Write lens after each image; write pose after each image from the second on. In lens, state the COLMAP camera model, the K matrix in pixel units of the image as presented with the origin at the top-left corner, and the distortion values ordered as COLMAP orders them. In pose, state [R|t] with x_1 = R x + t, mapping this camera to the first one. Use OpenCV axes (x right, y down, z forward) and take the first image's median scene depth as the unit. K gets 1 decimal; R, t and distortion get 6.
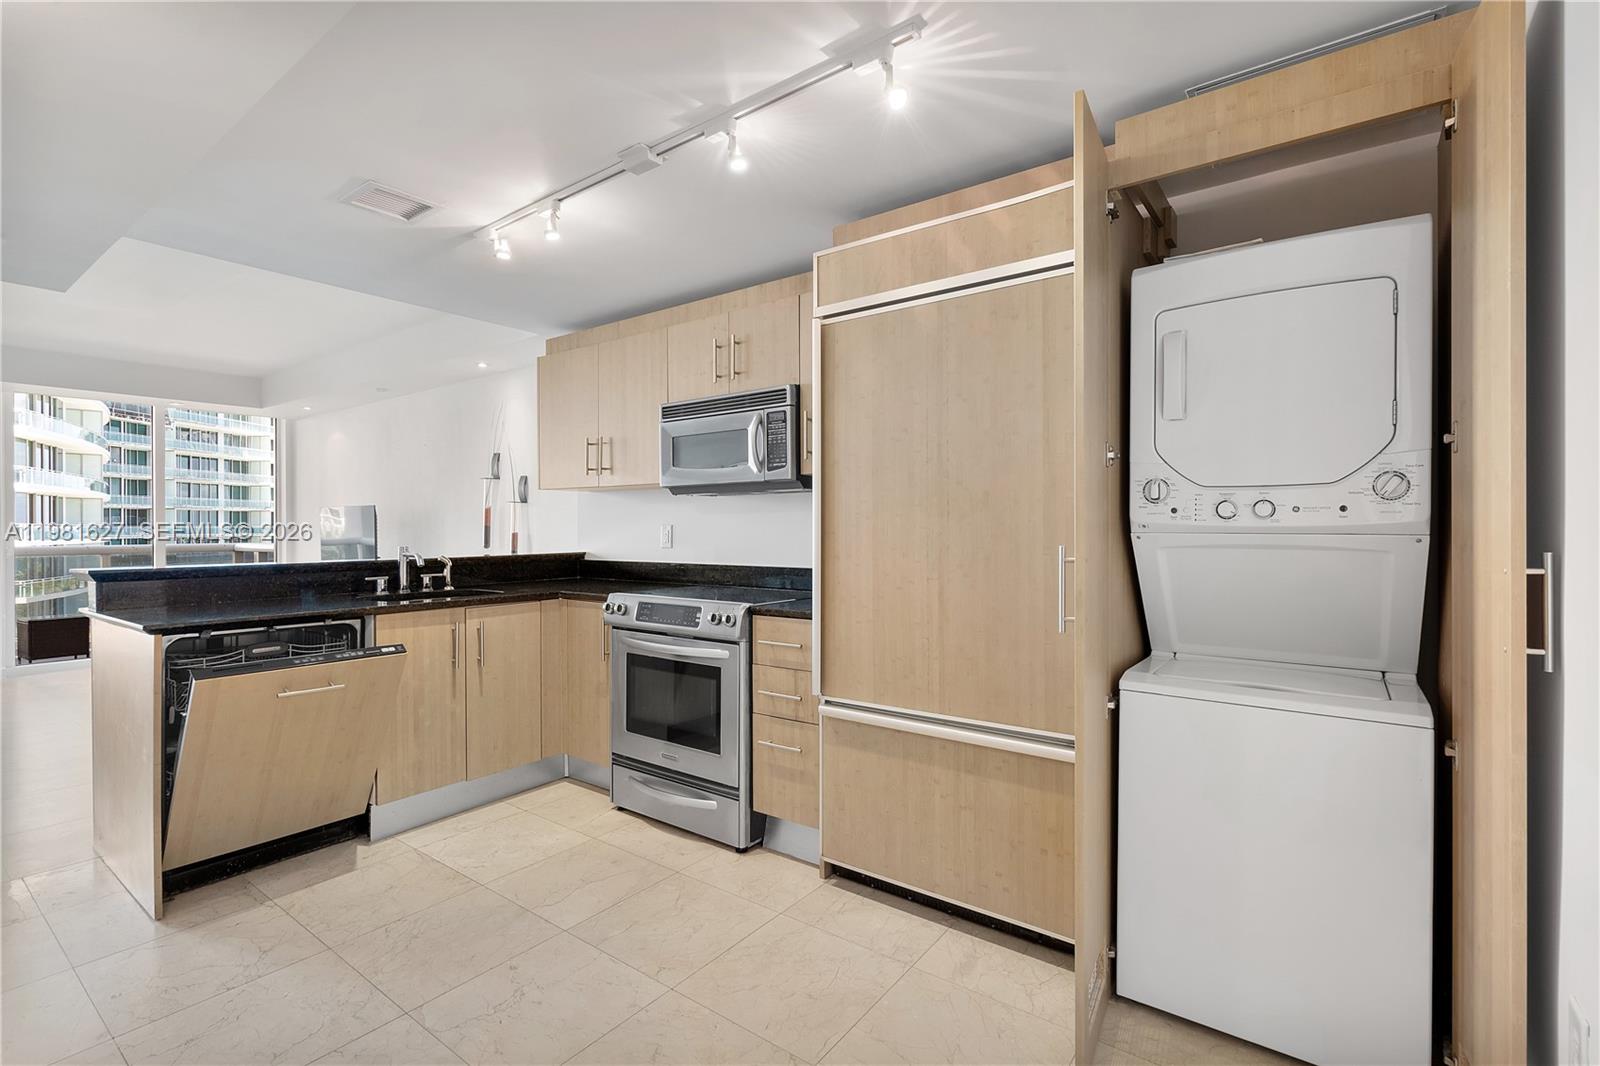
lens RADIAL K [[741.7, 0, 801.9], [0, 741.7, 534.8], [0, 0, 1]] dist [-0.004389, 0.001968]
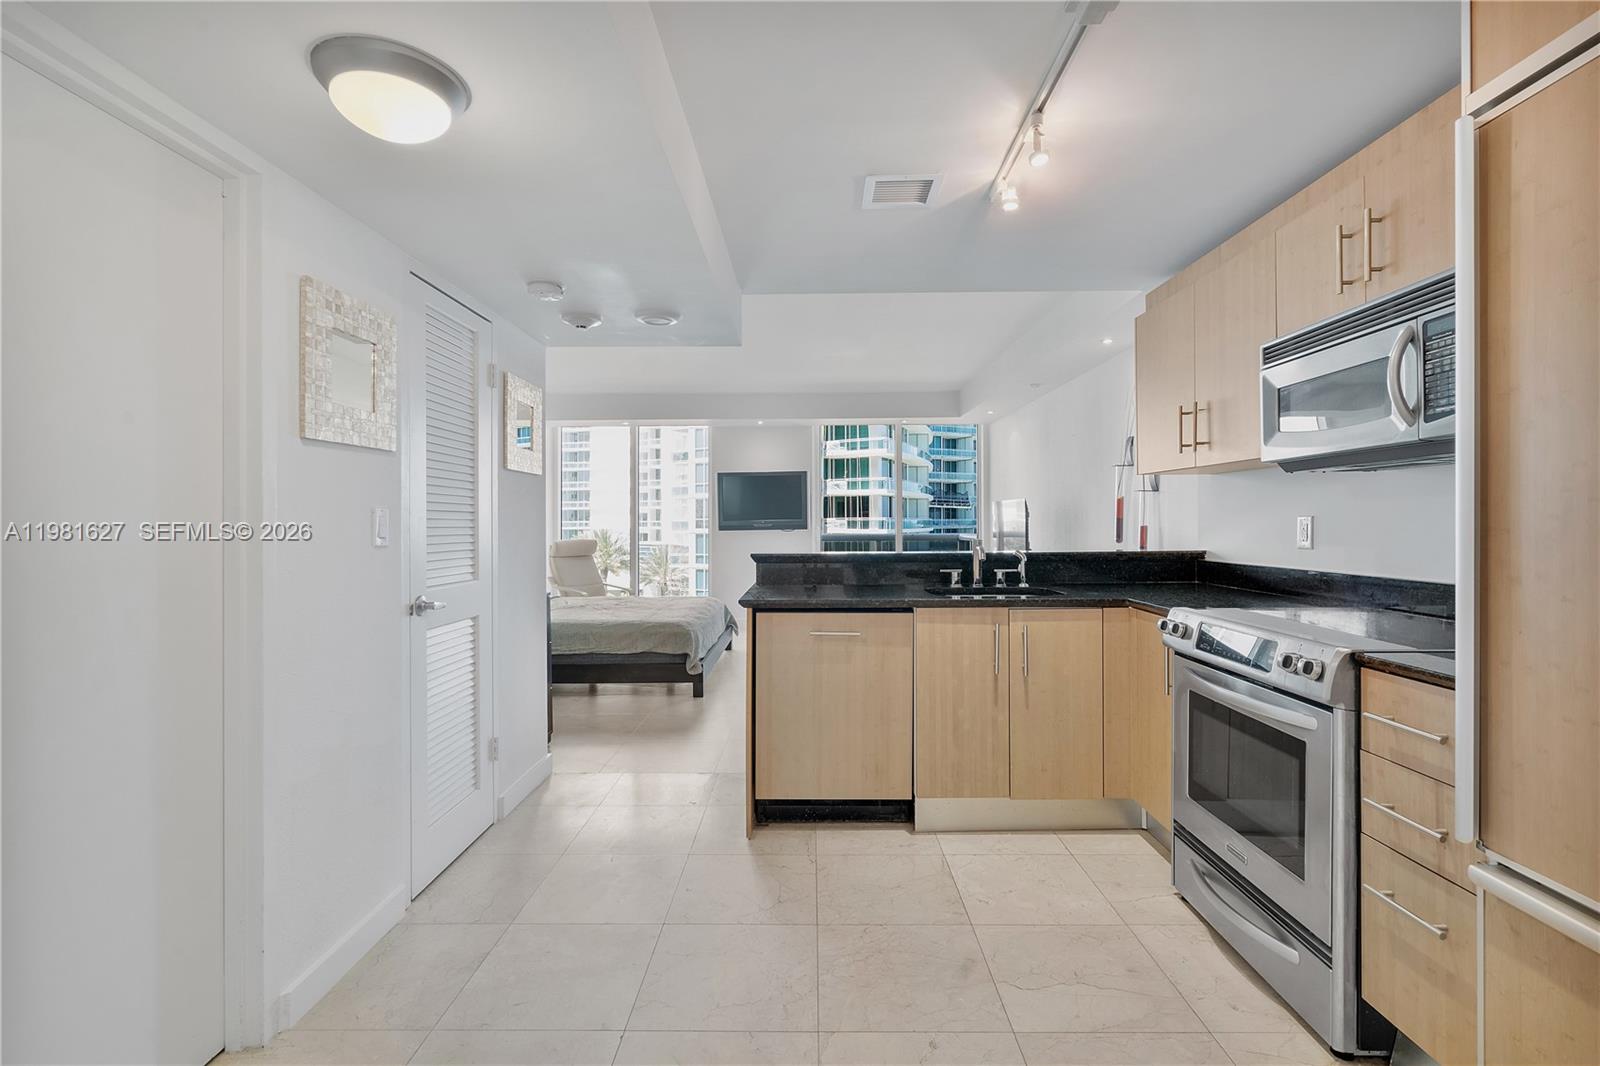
lens RADIAL K [[741.7, 0, 798.2], [0, 741.7, 522.5], [0, 0, 1]] dist [-0.004389, 0.001968]
pose [[0.582072, 0.000818, -0.813137, 0.142219], [-0.005808, 0.999978, -0.003151, -0.002886], [0.813116, 0.006557, 0.582064, 0.267762]]
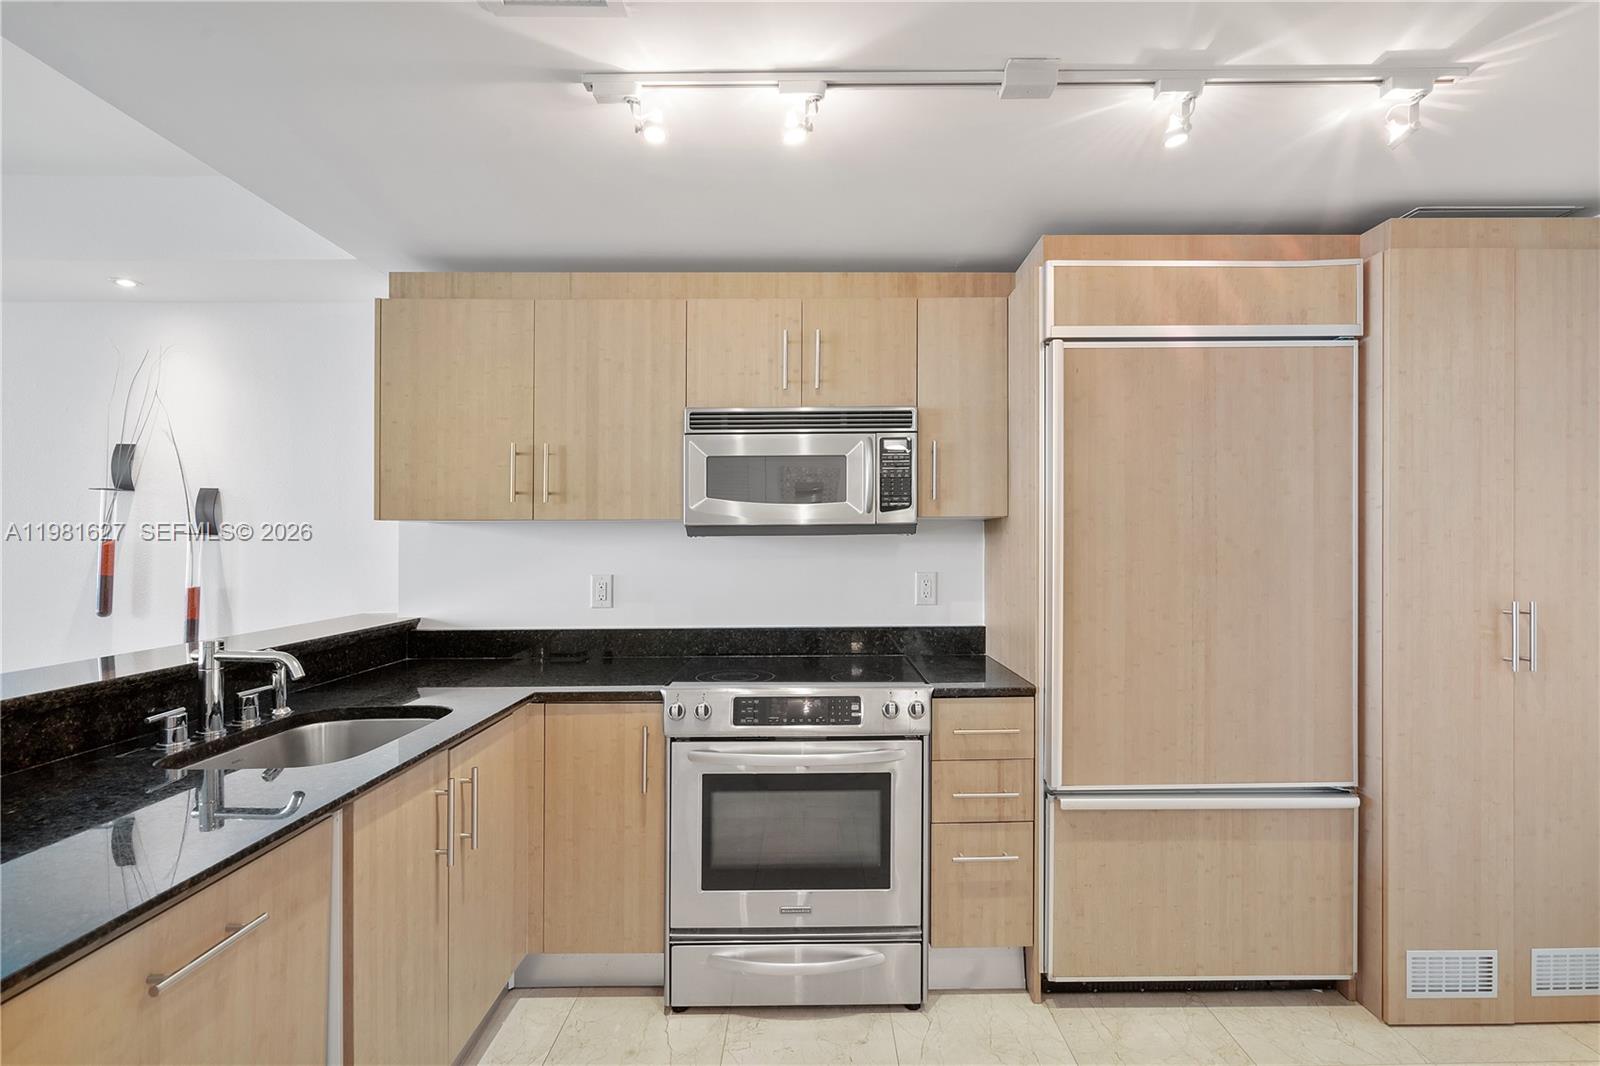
lens RADIAL K [[741.7, 0, 816.6], [0, 741.7, 546.6], [0, 0, 1]] dist [-0.004389, 0.001968]
pose [[0.790404, -0.003534, 0.612576, -0.594722], [0.008509, 0.999950, -0.005210, -0.045562], [-0.612527, 0.009330, 0.790394, 0.421627]]
